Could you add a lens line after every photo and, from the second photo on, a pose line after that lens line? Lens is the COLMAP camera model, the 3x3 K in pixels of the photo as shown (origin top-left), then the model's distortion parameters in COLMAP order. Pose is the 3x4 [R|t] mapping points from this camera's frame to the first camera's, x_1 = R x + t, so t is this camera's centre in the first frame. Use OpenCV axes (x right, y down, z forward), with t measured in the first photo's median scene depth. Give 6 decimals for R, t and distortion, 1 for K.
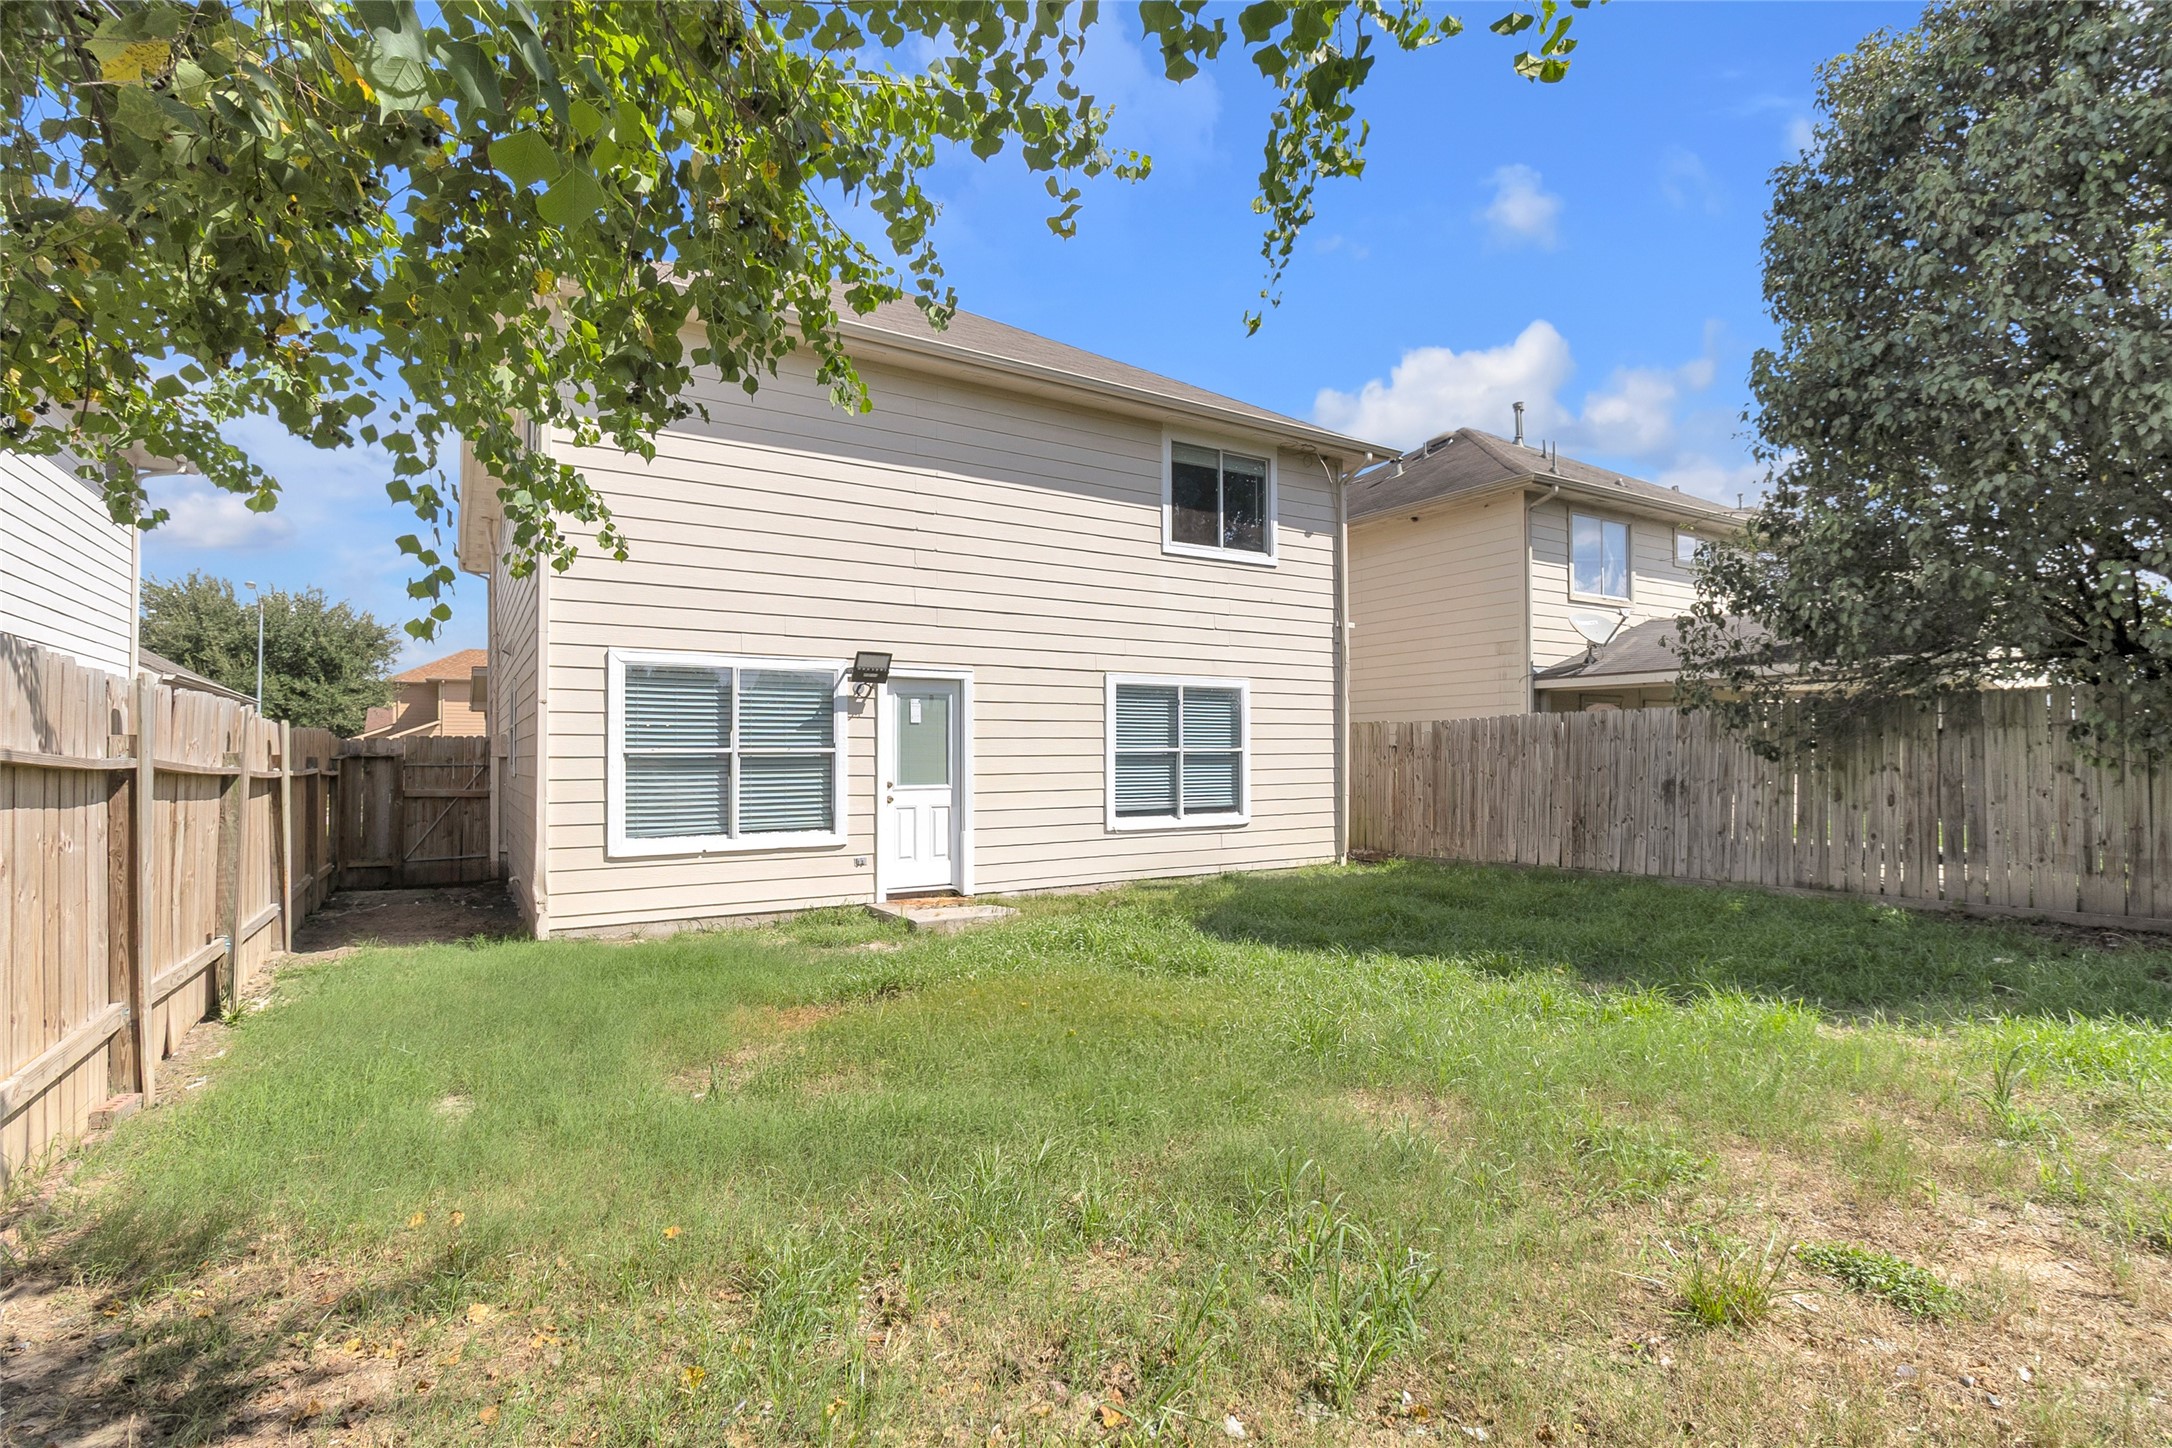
lens RADIAL K [[1019.1, 0, 1086.0], [0, 1019.1, 724.0], [0, 0, 1]] dist [0.000006, -0.000063]
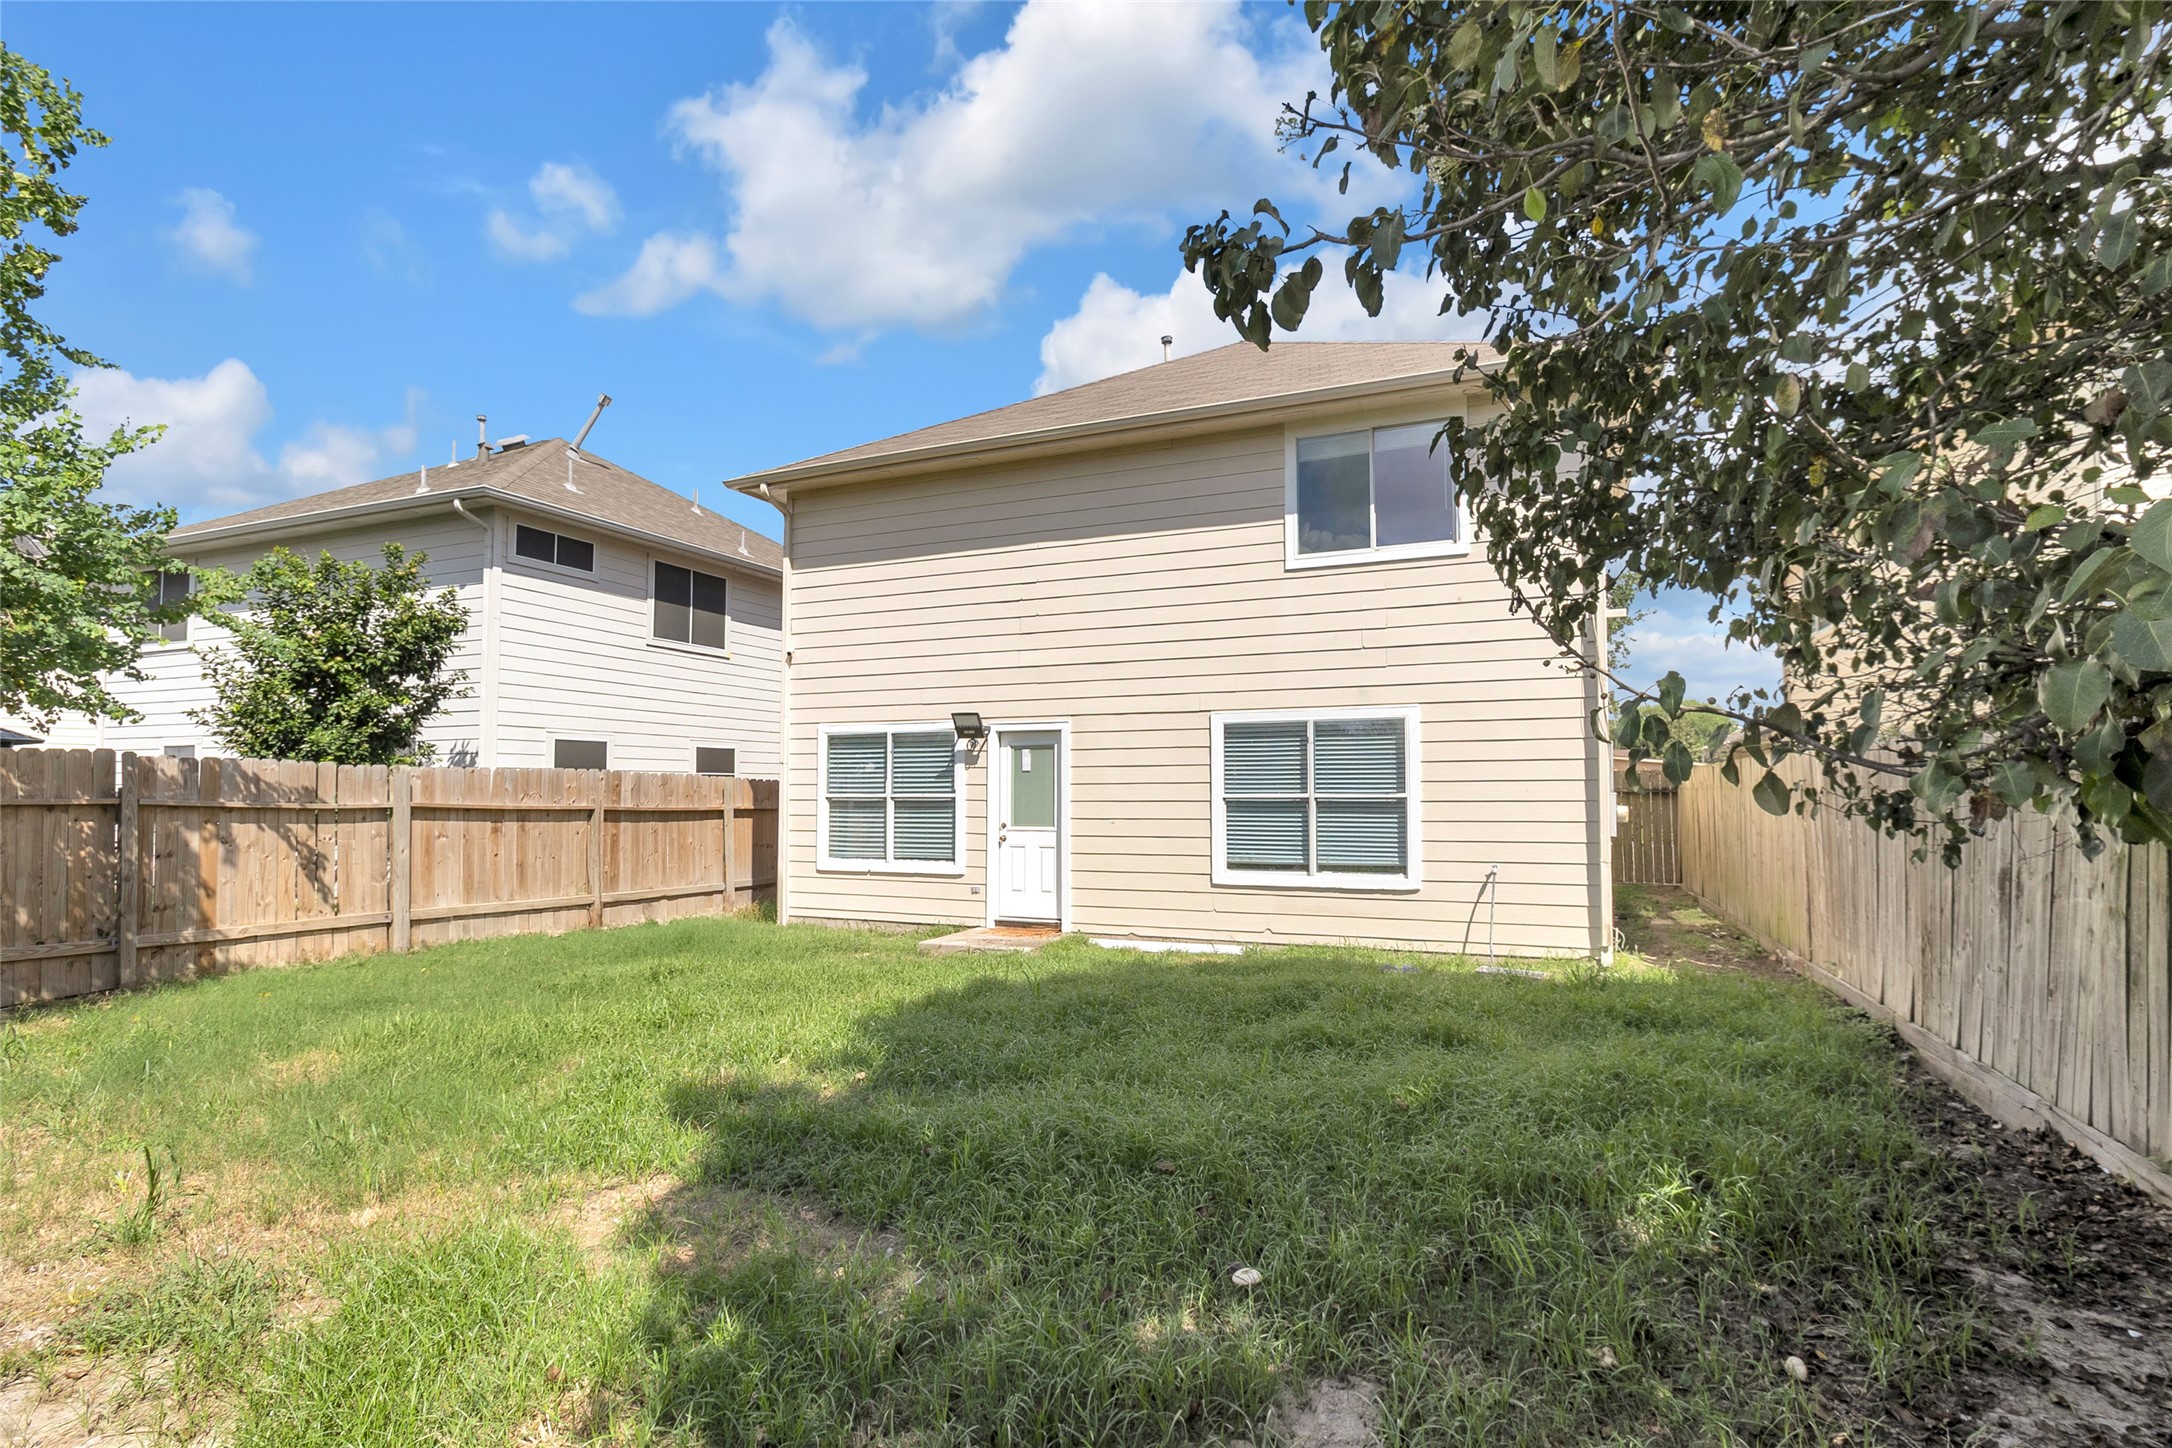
lens RADIAL K [[947.2, 0, 1088.7], [0, 947.2, 755.3], [0, 0, 1]] dist [-0.000024, -0.000002]
pose [[0.596174, -0.032346, -0.802203, 0.643104], [0.019365, 0.999477, -0.025909, 0.008952], [0.802621, -0.000088, 0.596489, 0.392466]]
